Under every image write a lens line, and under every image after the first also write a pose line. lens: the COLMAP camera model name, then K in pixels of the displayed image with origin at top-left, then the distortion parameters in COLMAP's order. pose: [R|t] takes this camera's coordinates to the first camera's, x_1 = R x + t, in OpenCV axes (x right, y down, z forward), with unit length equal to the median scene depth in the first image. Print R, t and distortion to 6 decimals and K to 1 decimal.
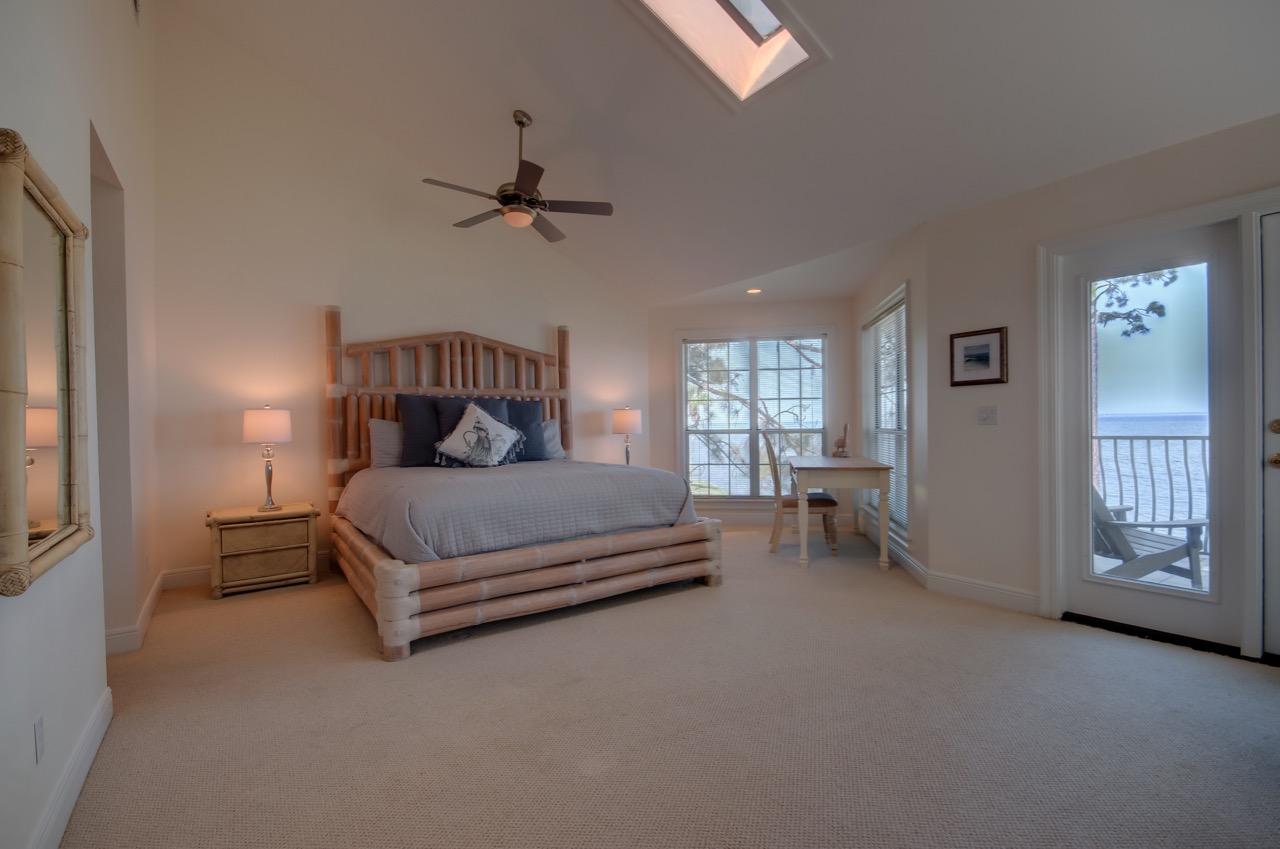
lens RADIAL K [[550.5, 0, 636.4], [0, 550.5, 422.7], [0, 0, 1]] dist [0.023064, -0.001094]
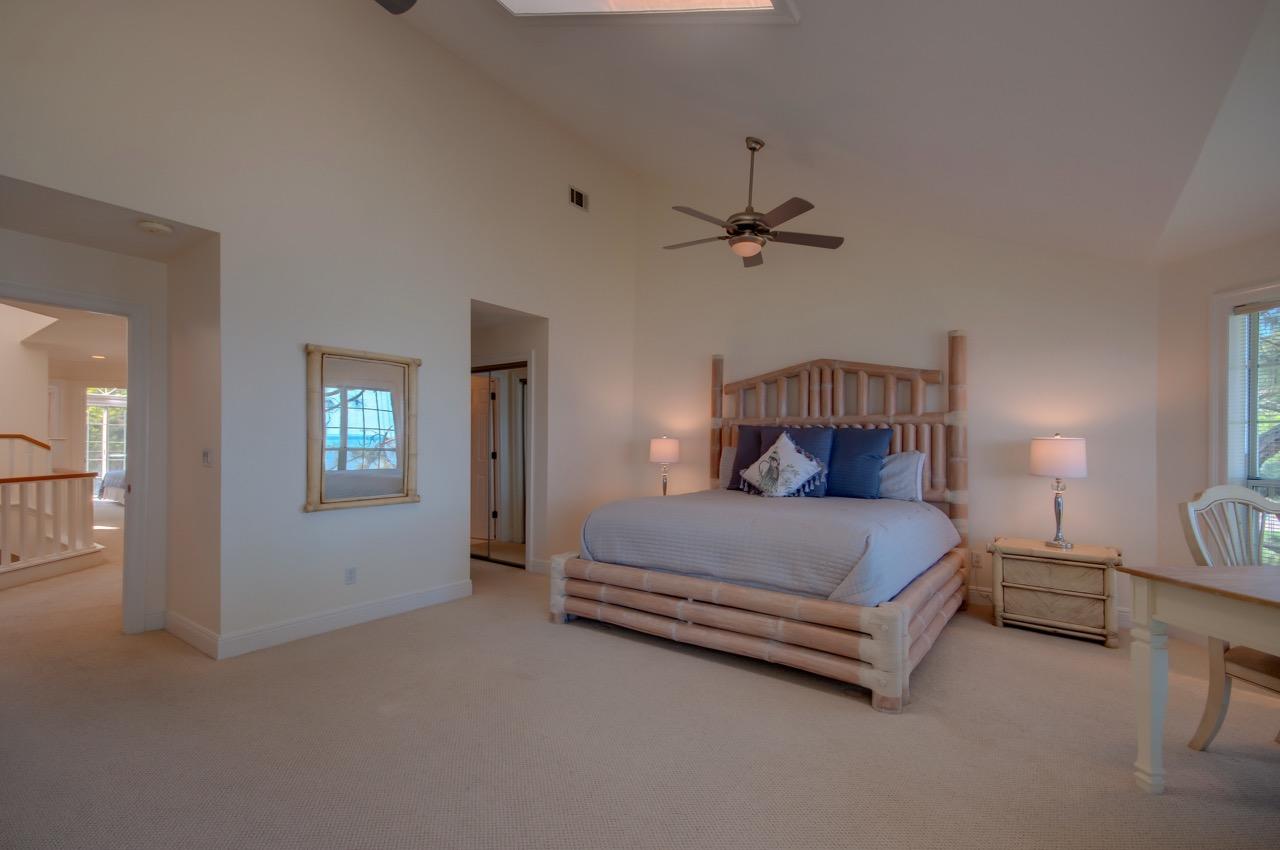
lens RADIAL K [[550.5, 0, 642.5], [0, 550.5, 428.0], [0, 0, 1]] dist [0.023064, -0.001094]
pose [[0.378196, -0.011634, -0.925653, 0.537474], [-0.017181, 0.999661, -0.019583, -0.020125], [0.925566, 0.023310, 0.377868, 0.387197]]
